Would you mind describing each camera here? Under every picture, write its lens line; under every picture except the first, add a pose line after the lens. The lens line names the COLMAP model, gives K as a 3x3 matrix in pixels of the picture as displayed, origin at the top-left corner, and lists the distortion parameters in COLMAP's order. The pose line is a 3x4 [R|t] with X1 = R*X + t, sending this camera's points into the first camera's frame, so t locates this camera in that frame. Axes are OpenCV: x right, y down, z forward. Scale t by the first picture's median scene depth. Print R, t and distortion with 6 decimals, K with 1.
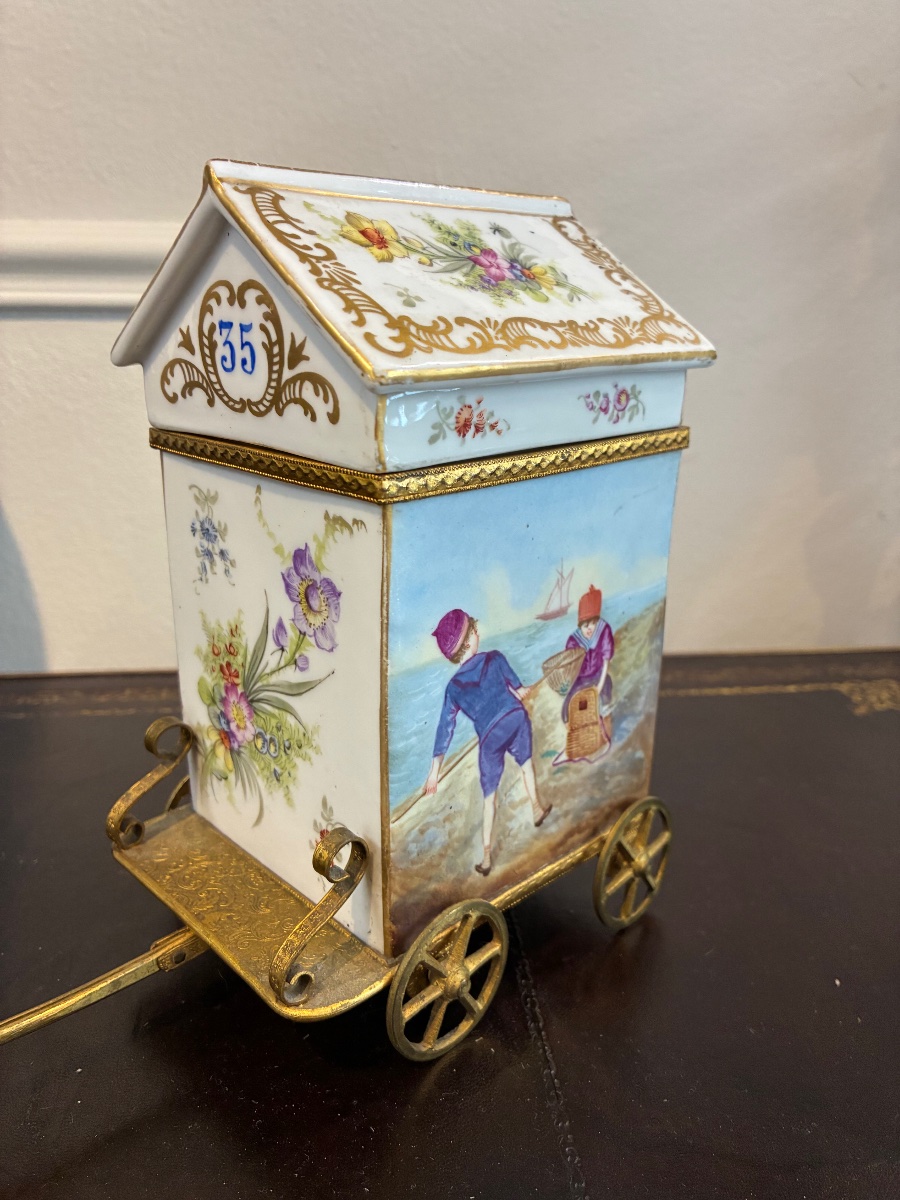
lens RADIAL K [[993.9, 0, 445.6], [0, 993.9, 605.6], [0, 0, 1]] dist [-0.015949, -0.004690]
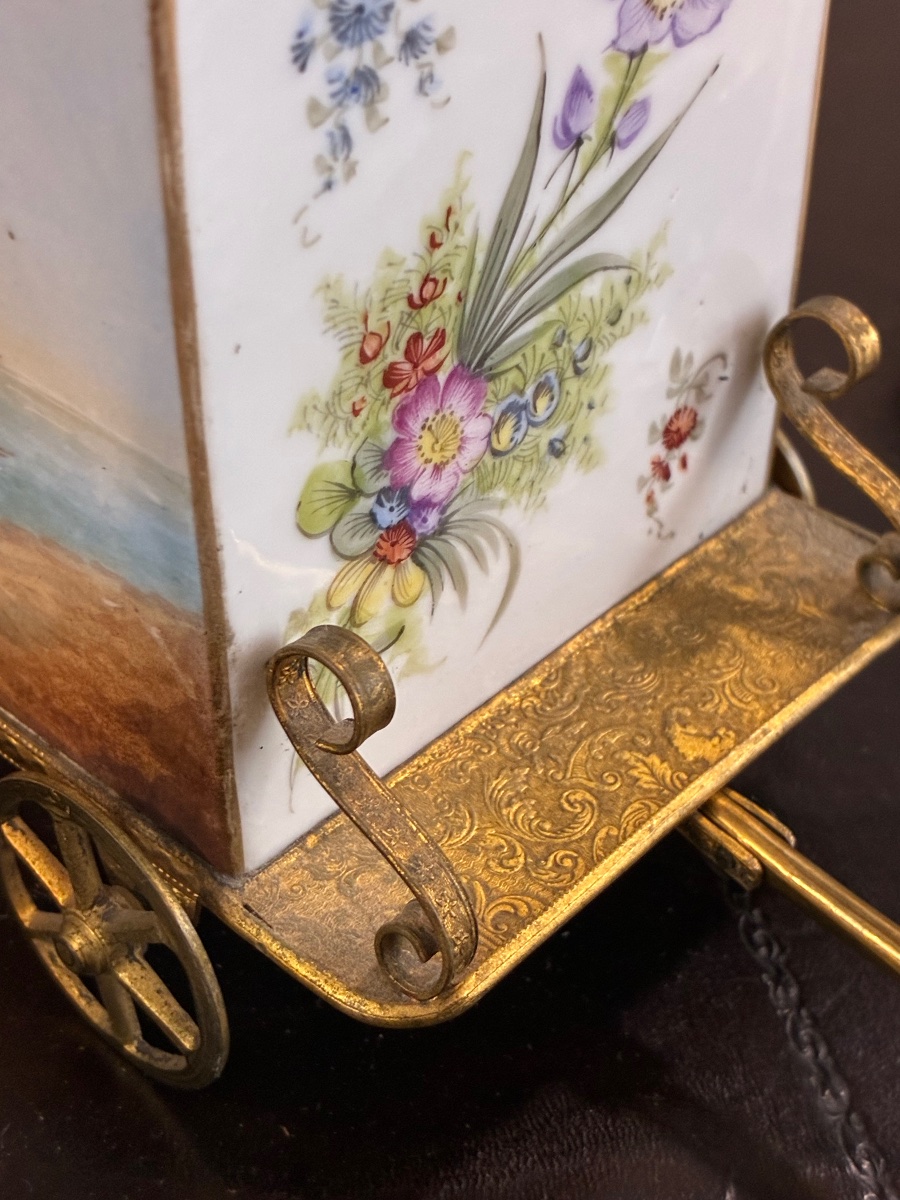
lens RADIAL K [[2056.2, 0, 440.0], [0, 2056.2, 601.5], [0, 0, 1]] dist [0.097830, 0.000000]
pose [[-0.054345, -0.660431, 0.748918, -0.943444], [0.313247, 0.700888, 0.640806, -0.394292], [-0.948115, 0.269421, 0.168789, 0.991421]]
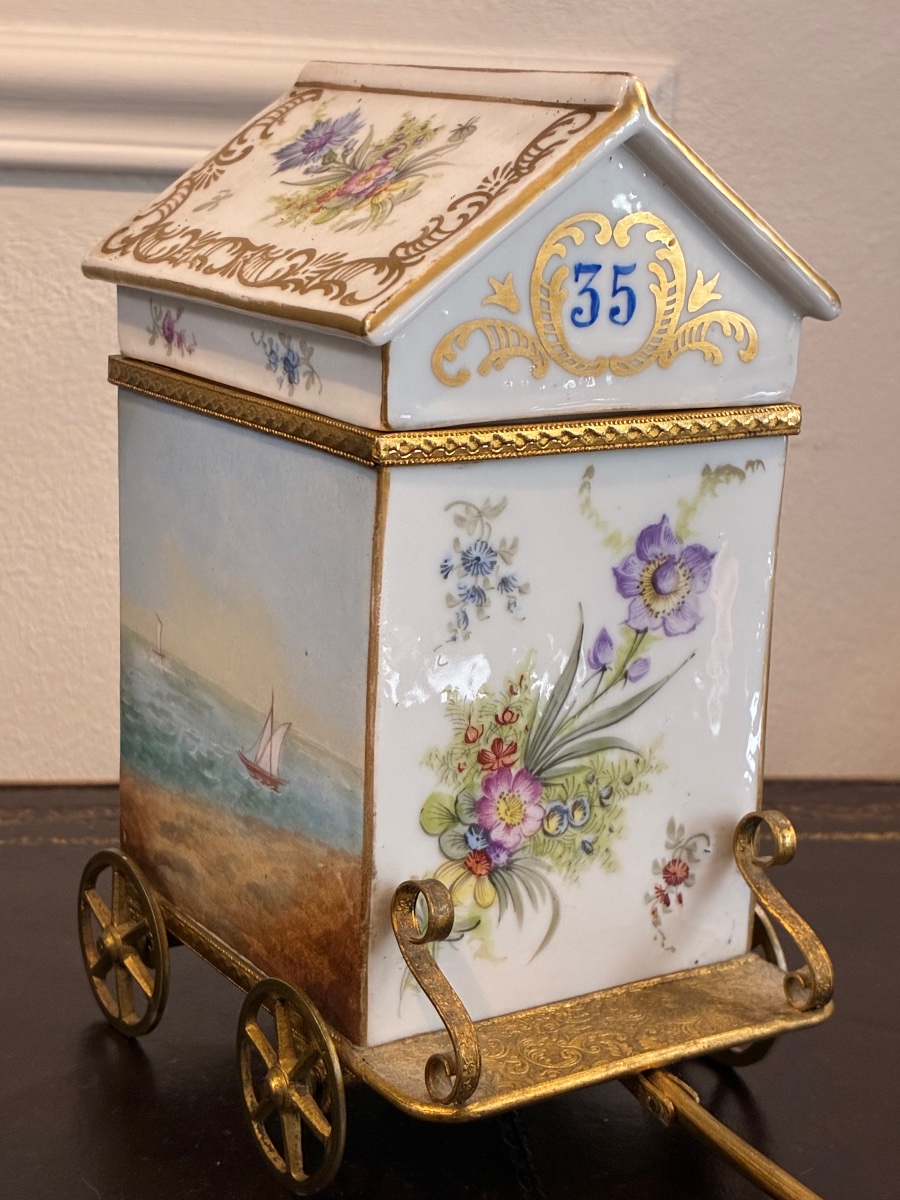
lens RADIAL K [[2052.6, 0, 453.6], [0, 2052.6, 598.4], [0, 0, 1]] dist [0.039190, 0.000000]
pose [[0.187886, -0.232926, 0.954172, -1.765393], [0.276689, 0.944681, 0.176126, -0.335289], [-0.942413, 0.230917, 0.241941, 0.730101]]
